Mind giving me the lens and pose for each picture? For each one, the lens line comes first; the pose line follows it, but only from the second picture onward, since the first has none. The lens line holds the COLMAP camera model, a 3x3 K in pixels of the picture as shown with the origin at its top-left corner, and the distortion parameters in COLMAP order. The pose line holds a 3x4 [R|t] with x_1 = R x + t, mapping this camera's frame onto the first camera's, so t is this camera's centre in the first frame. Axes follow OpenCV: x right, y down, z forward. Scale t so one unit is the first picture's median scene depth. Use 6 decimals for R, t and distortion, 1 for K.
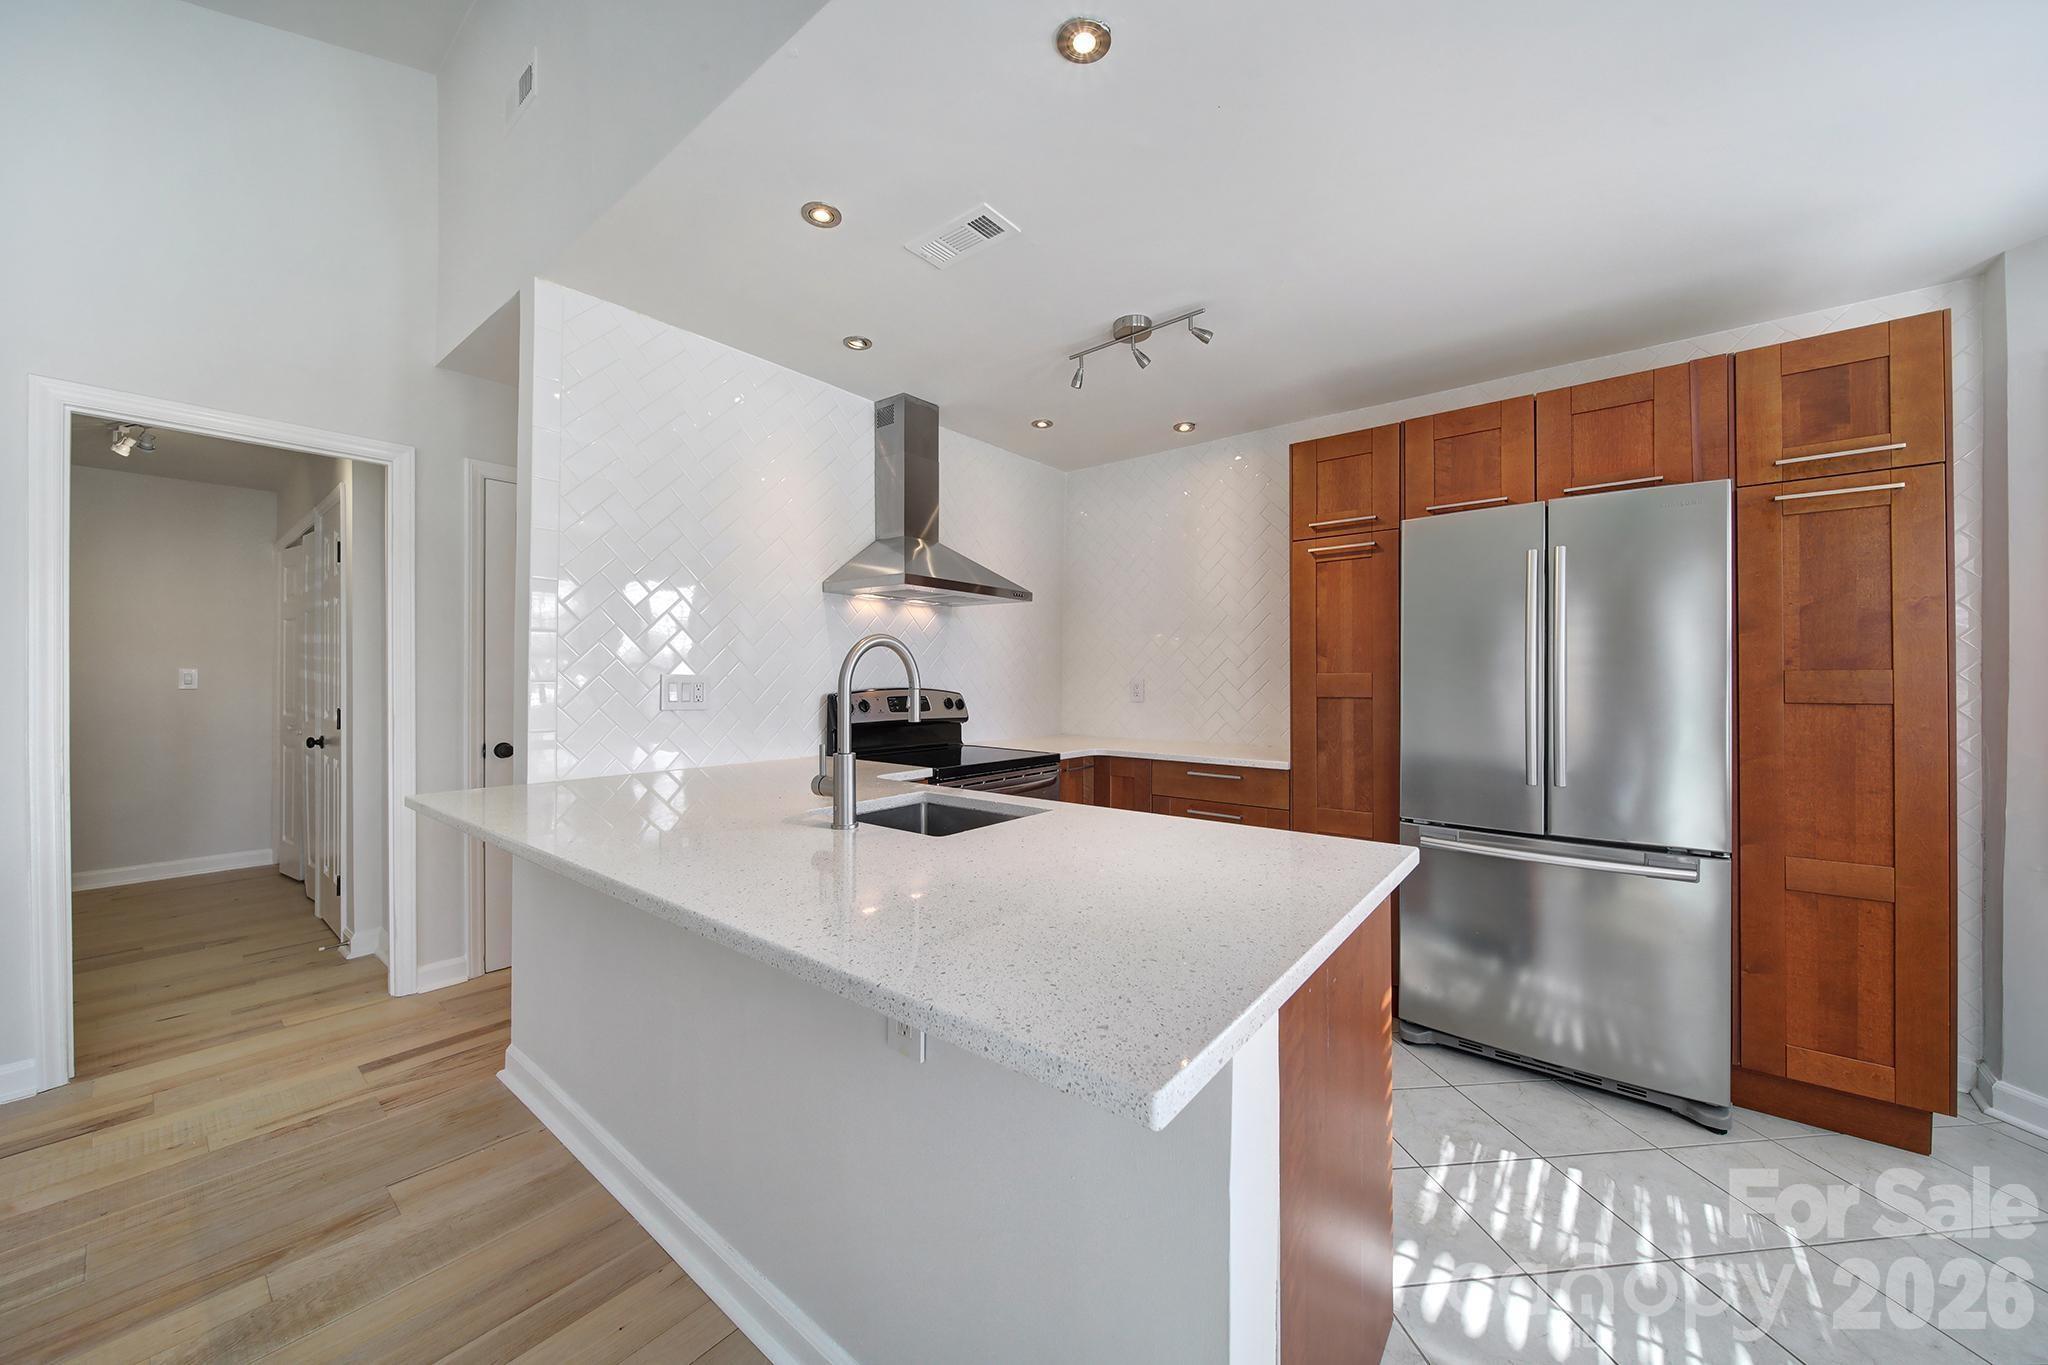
lens RADIAL K [[720.4, 0, 1019.3], [0, 720.4, 675.8], [0, 0, 1]] dist [-0.002089, -0.000944]
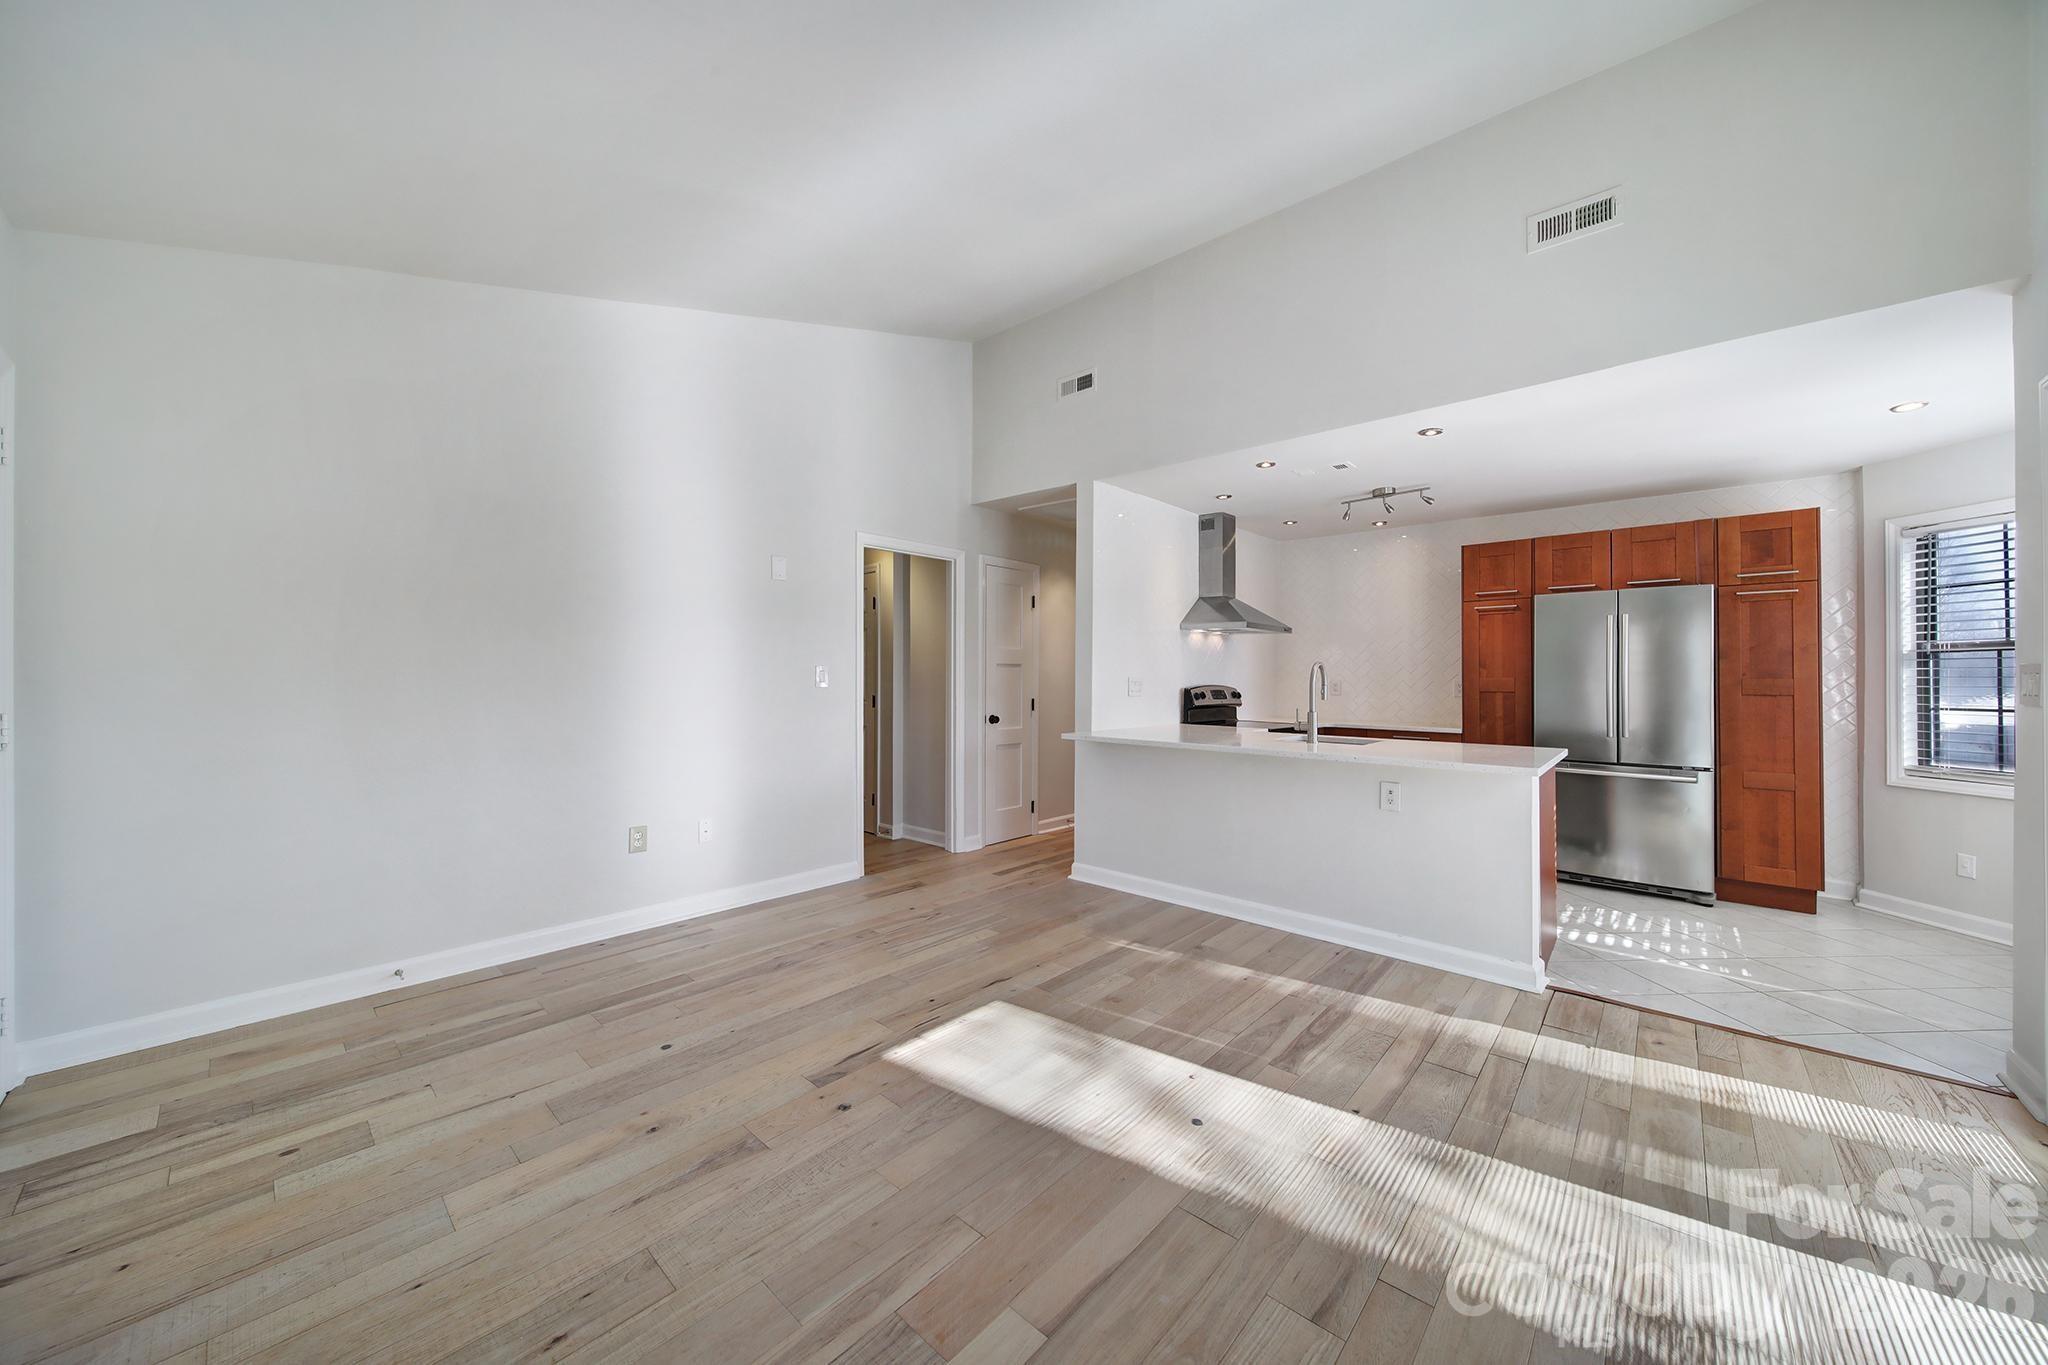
lens RADIAL K [[720.4, 0, 1013.7], [0, 720.4, 667.9], [0, 0, 1]] dist [-0.002089, -0.000944]
pose [[0.998268, 0.005107, -0.058614, -0.754721], [-0.005766, 0.999922, -0.011079, -0.003201], [0.058553, 0.011398, 0.998219, -0.996707]]
